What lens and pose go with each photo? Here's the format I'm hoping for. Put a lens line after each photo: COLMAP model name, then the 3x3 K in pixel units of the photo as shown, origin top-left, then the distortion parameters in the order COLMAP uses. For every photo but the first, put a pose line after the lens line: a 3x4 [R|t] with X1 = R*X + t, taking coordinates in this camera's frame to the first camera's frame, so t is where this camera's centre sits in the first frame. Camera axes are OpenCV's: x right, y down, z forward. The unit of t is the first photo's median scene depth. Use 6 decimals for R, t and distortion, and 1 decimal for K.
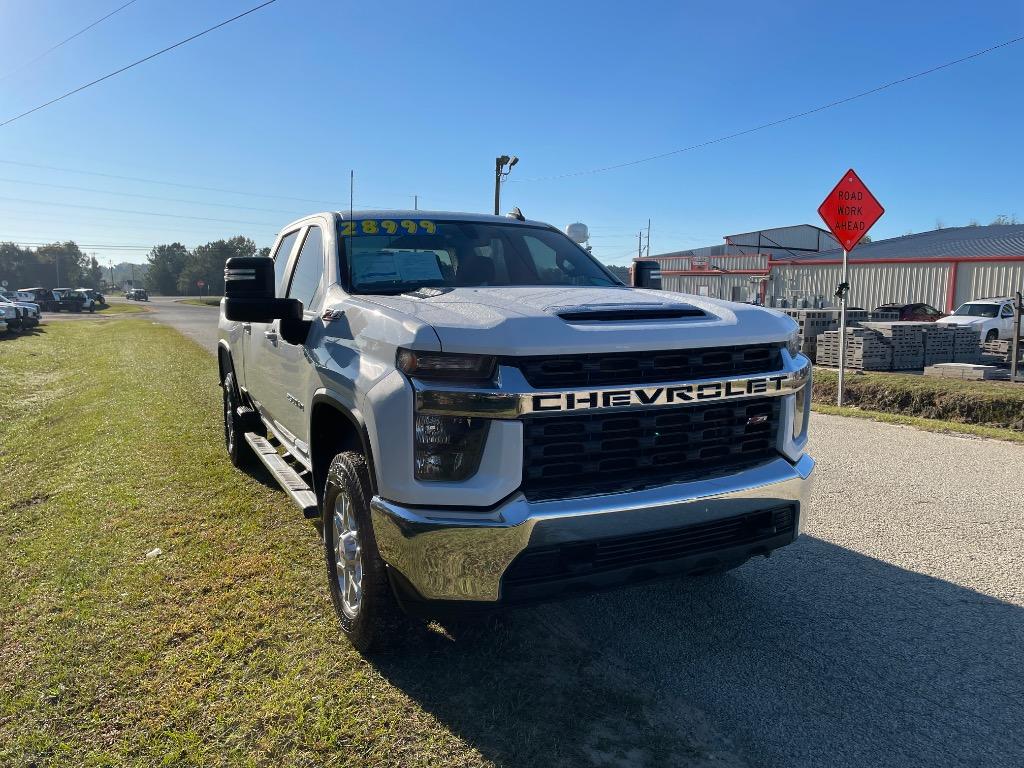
lens RADIAL K [[777.2, 0, 513.4], [0, 777.2, 379.5], [0, 0, 1]] dist [0.085570, -0.106608]
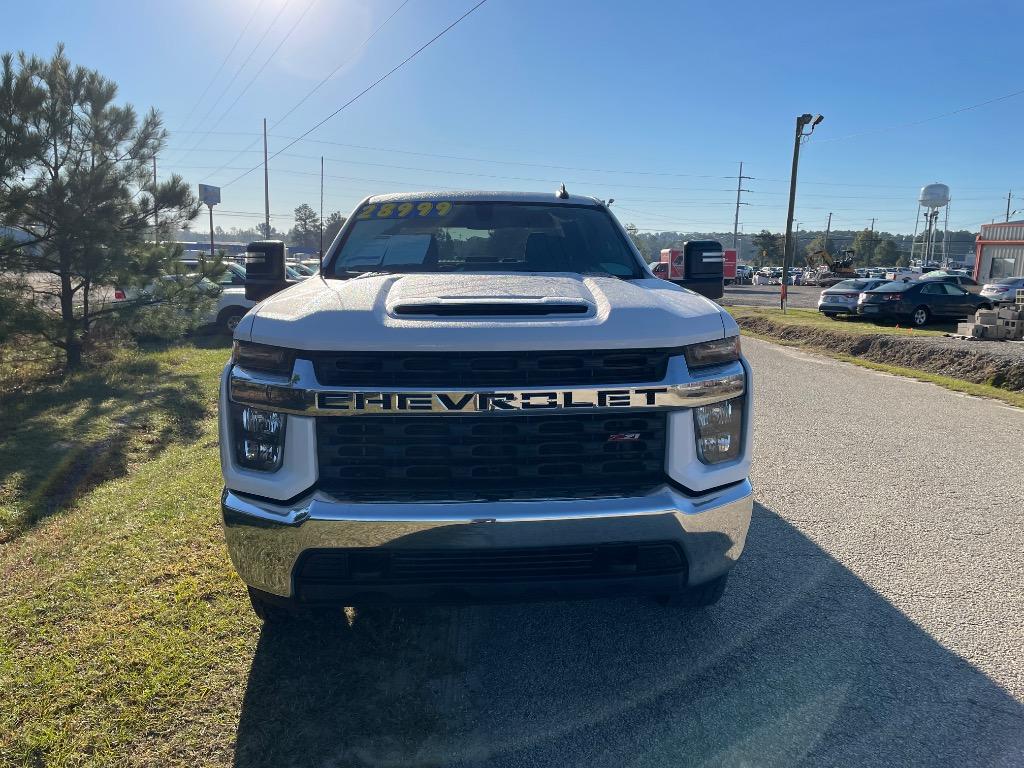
lens RADIAL K [[777.2, 0, 508.7], [0, 777.2, 387.7], [0, 0, 1]] dist [0.085570, -0.106608]
pose [[0.917992, 0.070313, -0.390316, 0.560805], [-0.052356, 0.997030, 0.056473, -0.047094], [0.393128, -0.031406, 0.918947, 0.187584]]
